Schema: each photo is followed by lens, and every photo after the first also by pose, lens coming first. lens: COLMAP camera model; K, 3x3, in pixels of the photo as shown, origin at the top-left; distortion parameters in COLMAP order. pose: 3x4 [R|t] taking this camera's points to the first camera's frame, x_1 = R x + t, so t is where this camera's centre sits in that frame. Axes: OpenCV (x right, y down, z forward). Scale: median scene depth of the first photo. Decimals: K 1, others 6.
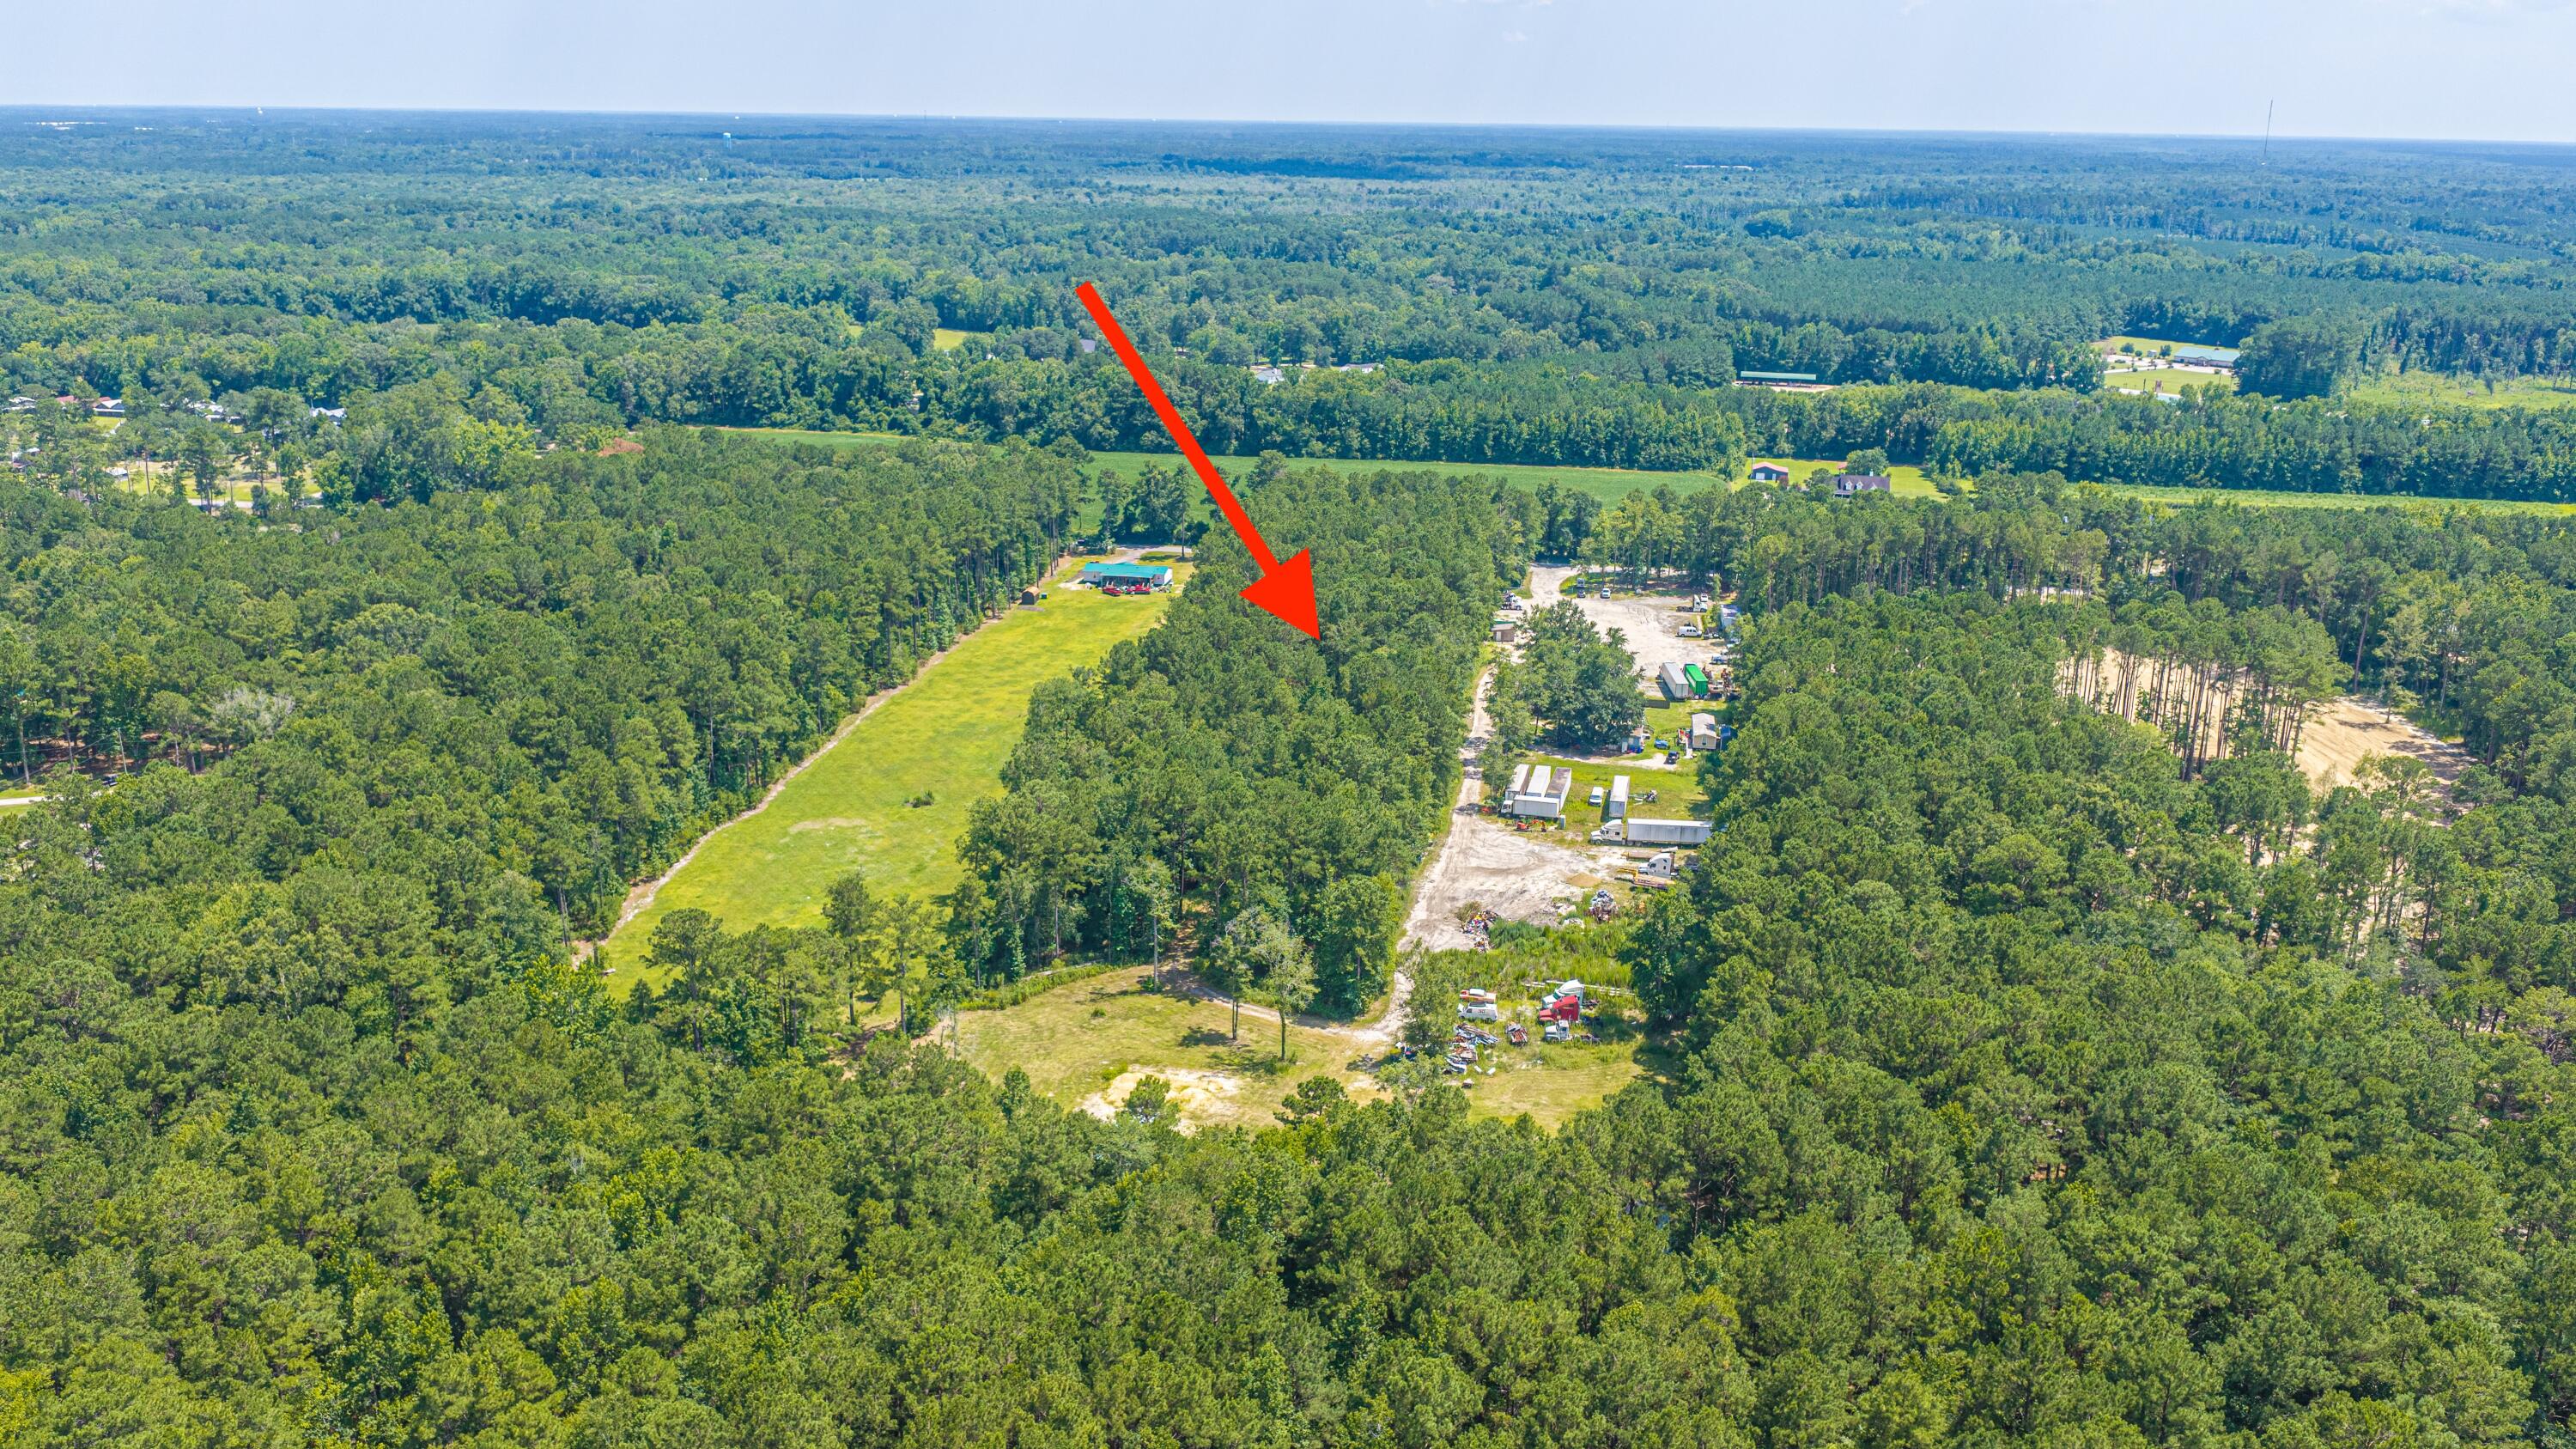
lens RADIAL K [[2141.0, 0, 1294.3], [0, 2141.0, 732.3], [0, 0, 1]] dist [0.026895, -0.060249]
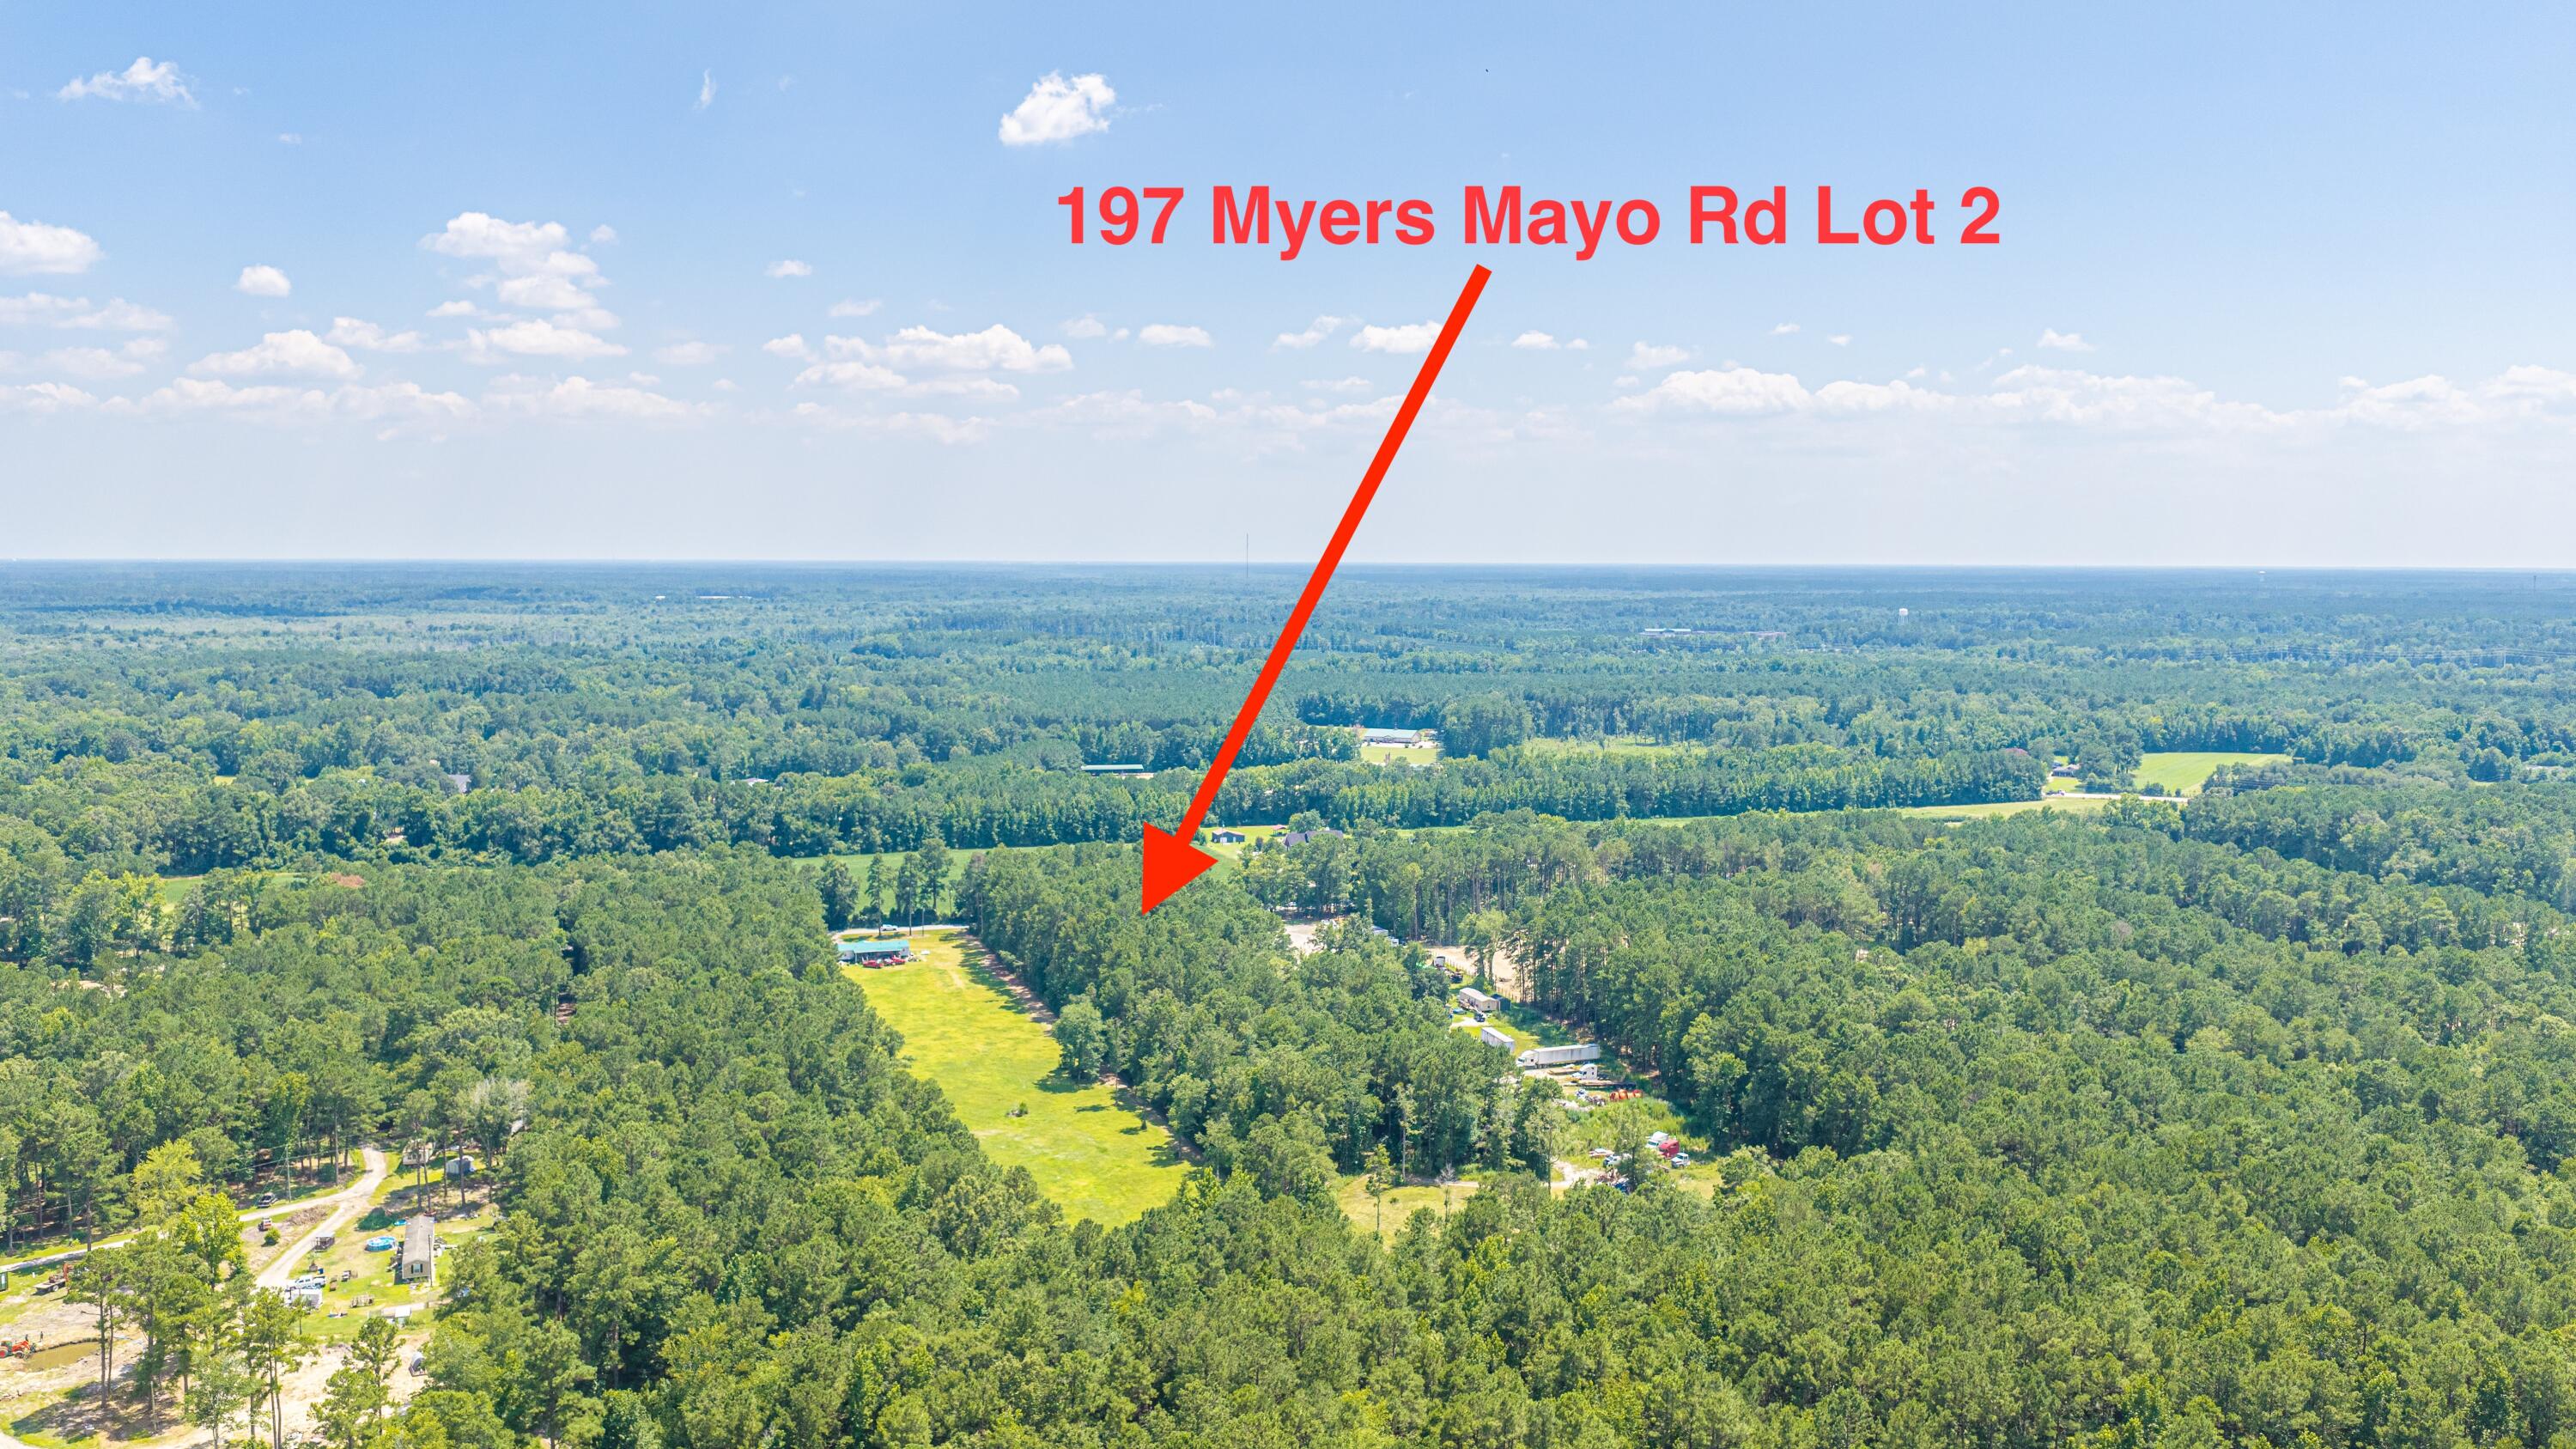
lens RADIAL K [[2141.0, 0, 1296.0], [0, 2141.0, 712.6], [0, 0, 1]] dist [0.026895, -0.060249]
pose [[0.880450, -0.046032, 0.471899, -0.303029], [0.140258, 0.976018, -0.166481, 0.017529], [-0.452919, 0.212765, 0.865792, -0.083788]]
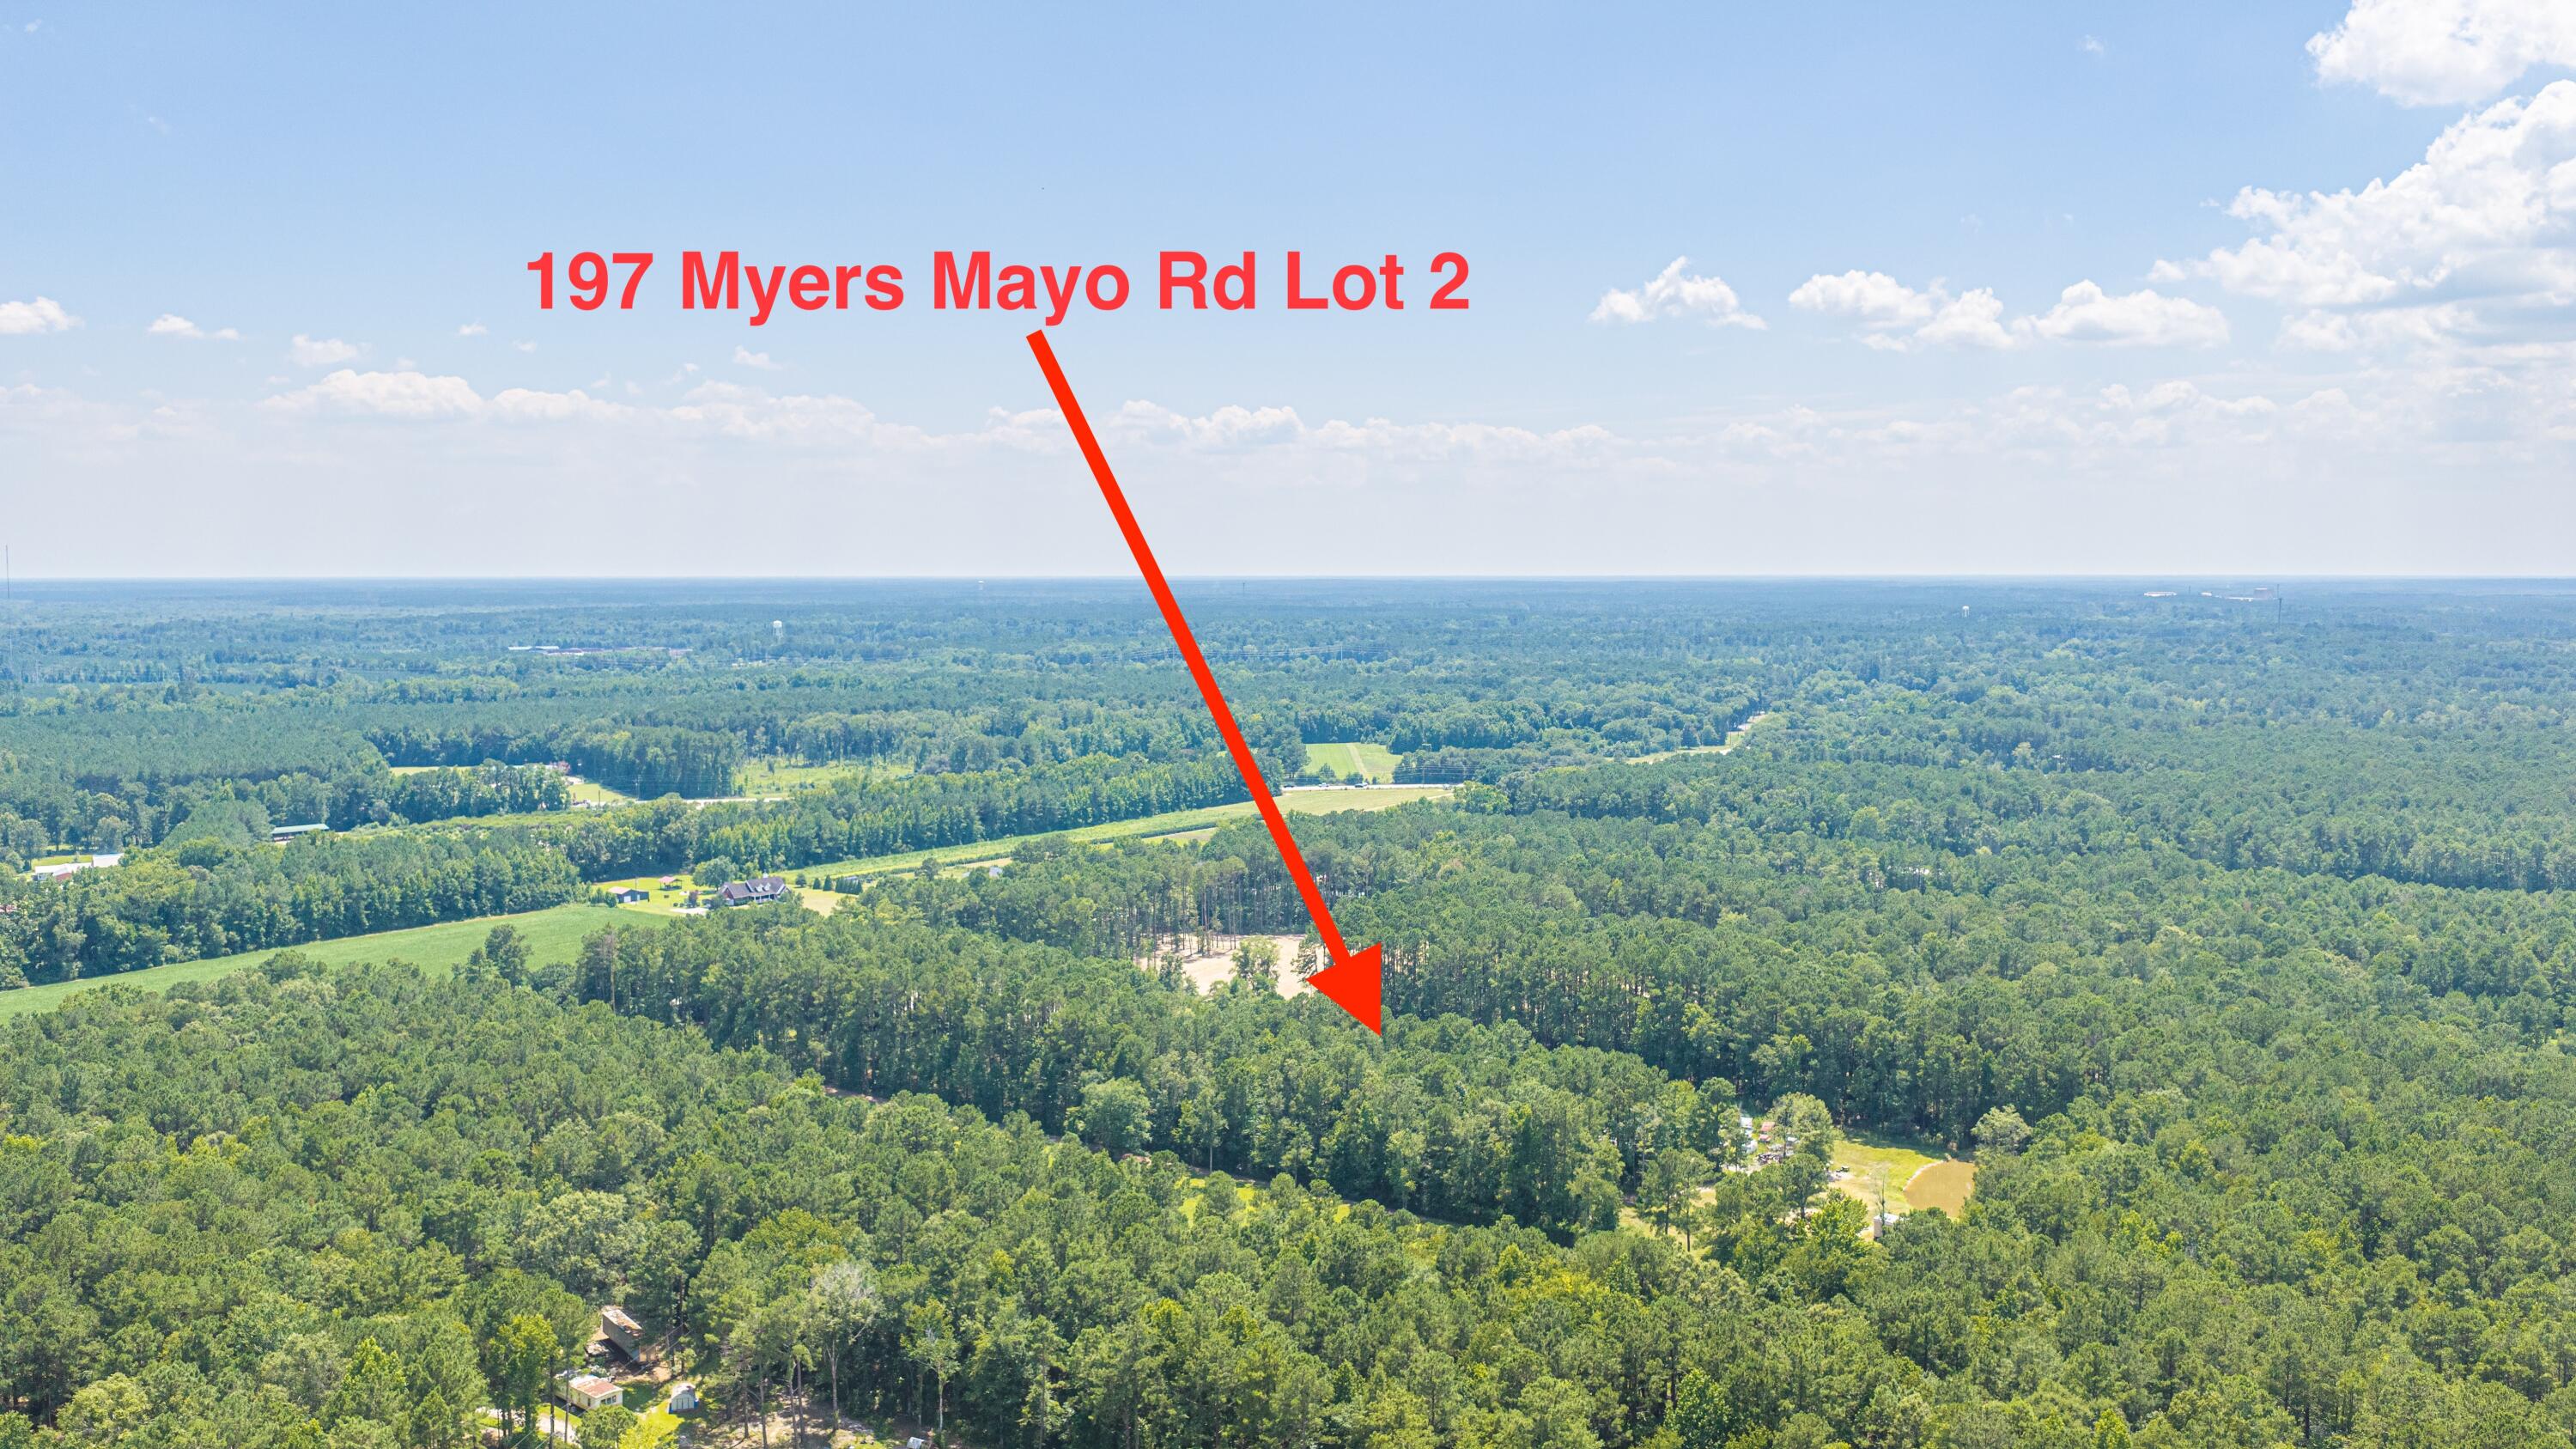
lens RADIAL K [[2141.0, 0, 1294.5], [0, 2141.0, 735.3], [0, 0, 1]] dist [0.026895, -0.060249]
pose [[0.456484, -0.084014, 0.885756, -0.536956], [0.254460, 0.966277, -0.039488, -0.068694], [-0.852568, 0.243415, 0.462468, 0.201202]]
